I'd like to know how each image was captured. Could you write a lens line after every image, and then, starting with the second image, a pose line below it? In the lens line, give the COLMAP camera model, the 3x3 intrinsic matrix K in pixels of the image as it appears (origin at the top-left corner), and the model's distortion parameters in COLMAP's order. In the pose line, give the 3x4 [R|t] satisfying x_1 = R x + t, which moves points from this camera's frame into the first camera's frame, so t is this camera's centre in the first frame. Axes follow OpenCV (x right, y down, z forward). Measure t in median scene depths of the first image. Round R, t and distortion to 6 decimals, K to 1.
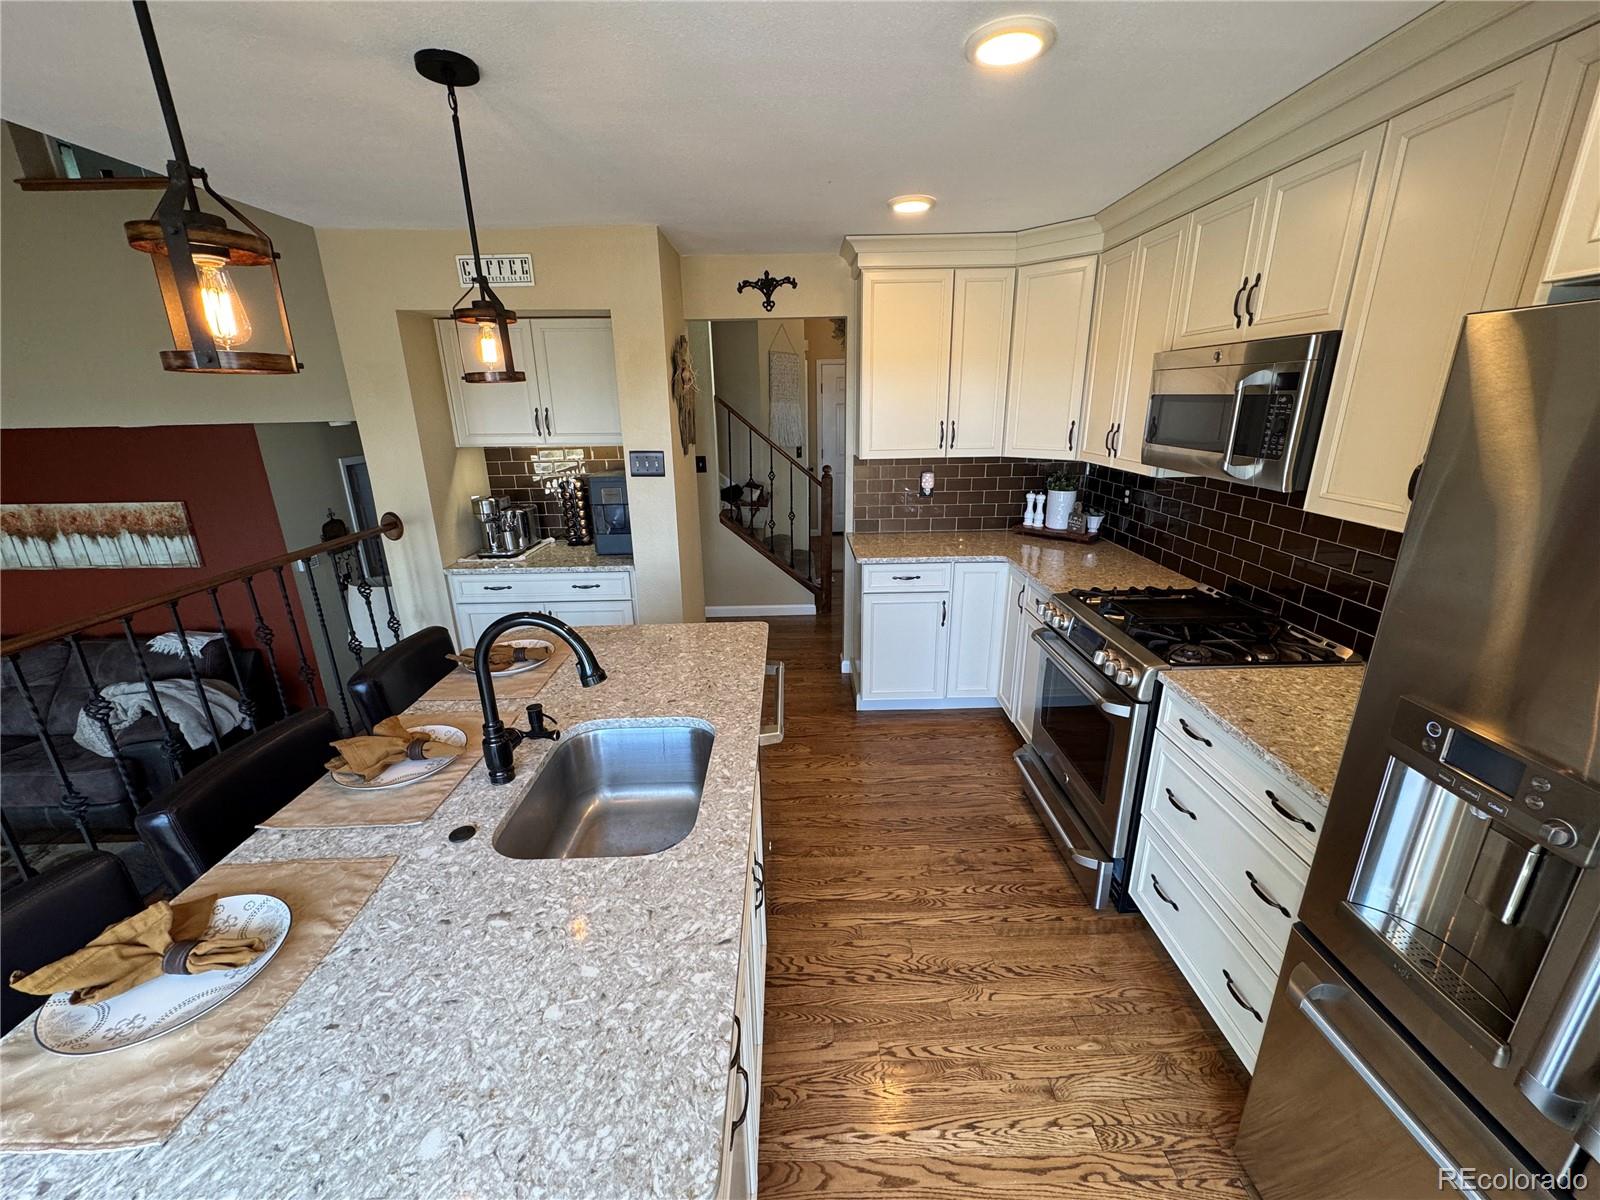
lens RADIAL K [[635.5, 0, 802.1], [0, 635.5, 601.9], [0, 0, 1]] dist [0.001665, -0.000197]
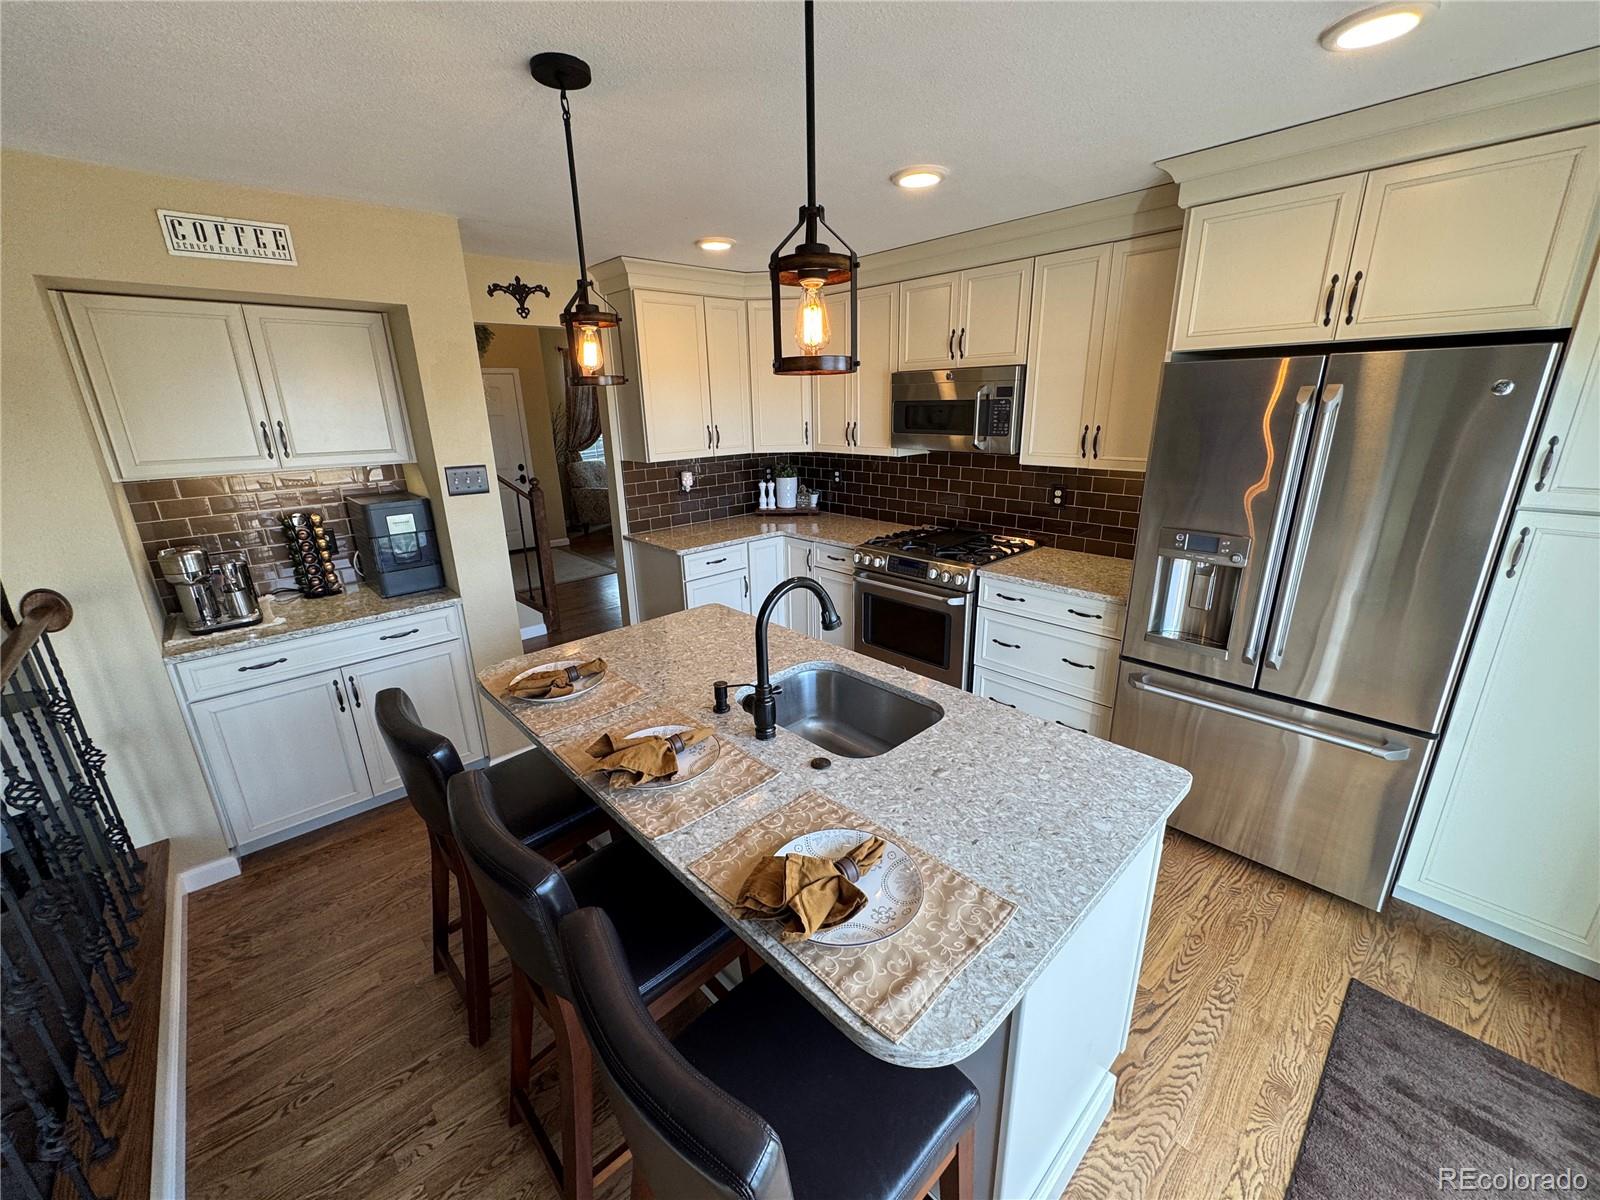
lens RADIAL K [[635.5, 0, 800.1], [0, 635.5, 601.6], [0, 0, 1]] dist [0.001665, -0.000197]
pose [[0.741632, -0.203573, 0.639172, -0.469513], [0.215856, 0.974583, 0.059942, -0.003608], [-0.635129, 0.093514, 0.766725, 0.031840]]
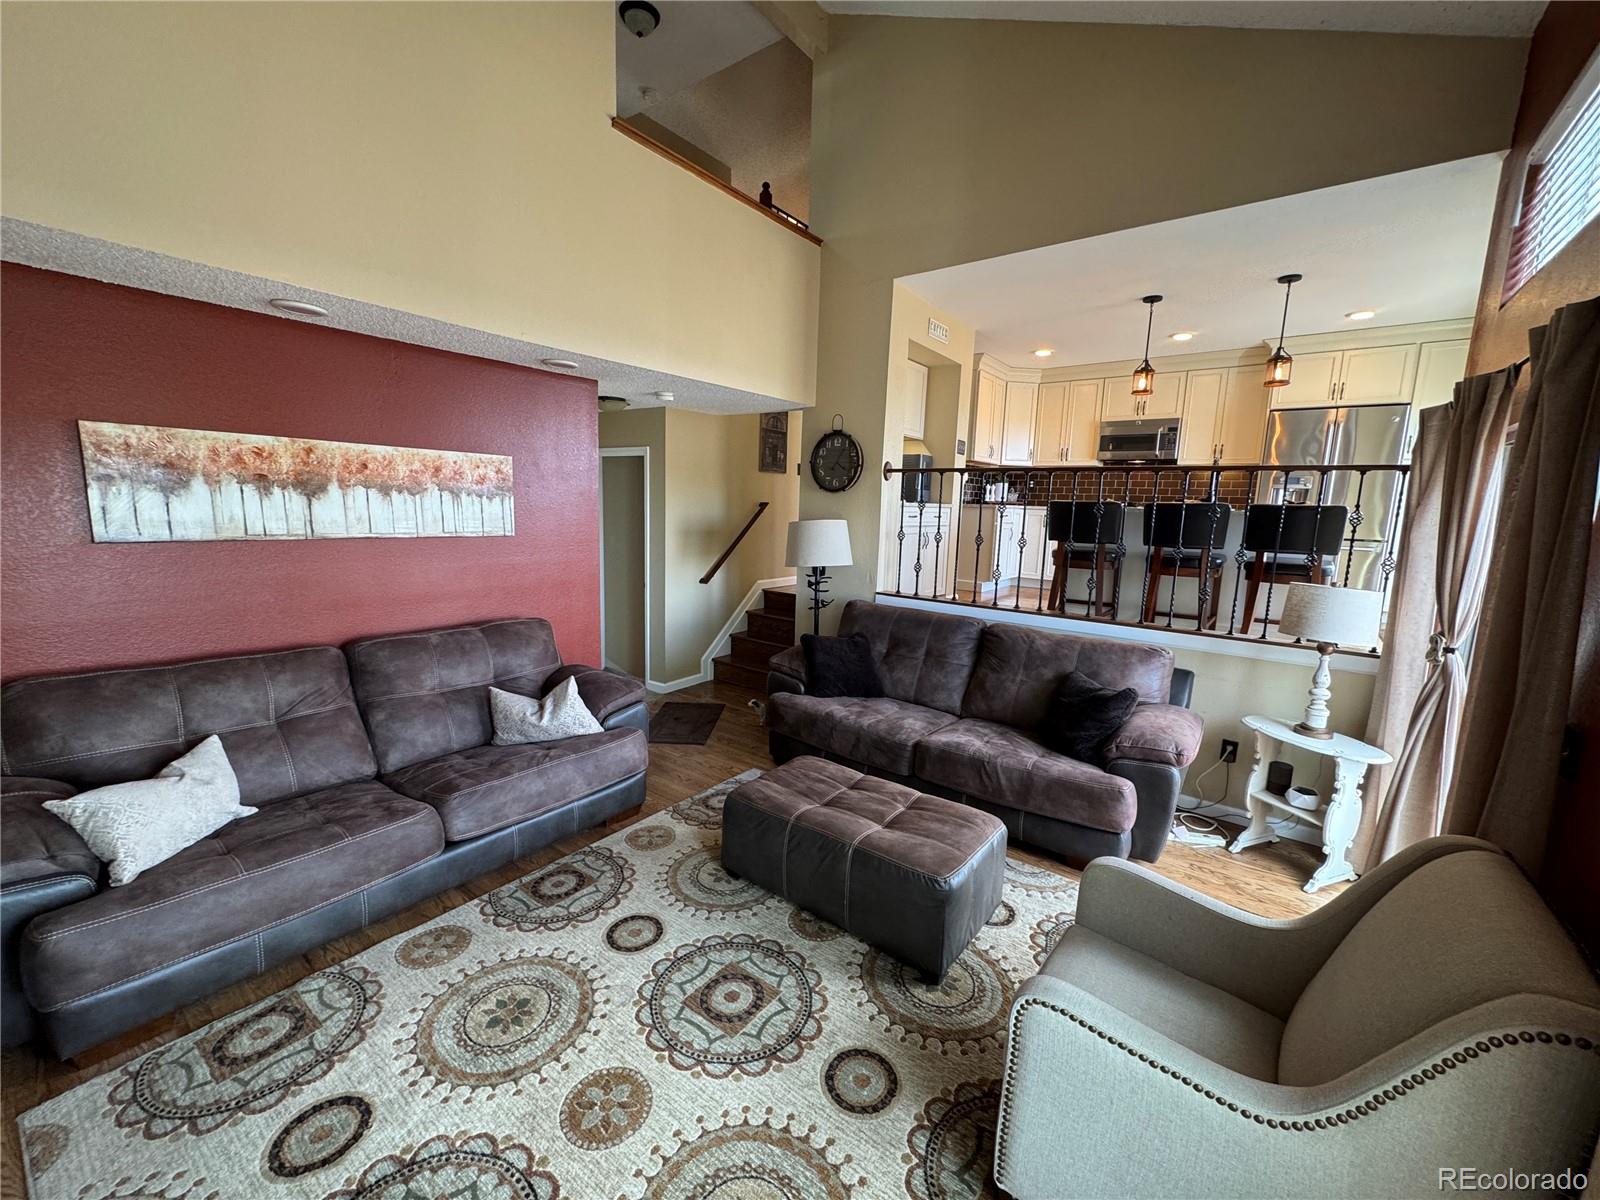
lens RADIAL K [[635.5, 0, 797.2], [0, 635.5, 599.1], [0, 0, 1]] dist [0.001665, -0.000197]
pose [[0.616259, -0.081157, 0.783351, -1.884796], [0.203343, 0.977346, -0.058714, 0.209224], [-0.760839, 0.195472, 0.618801, 0.288738]]
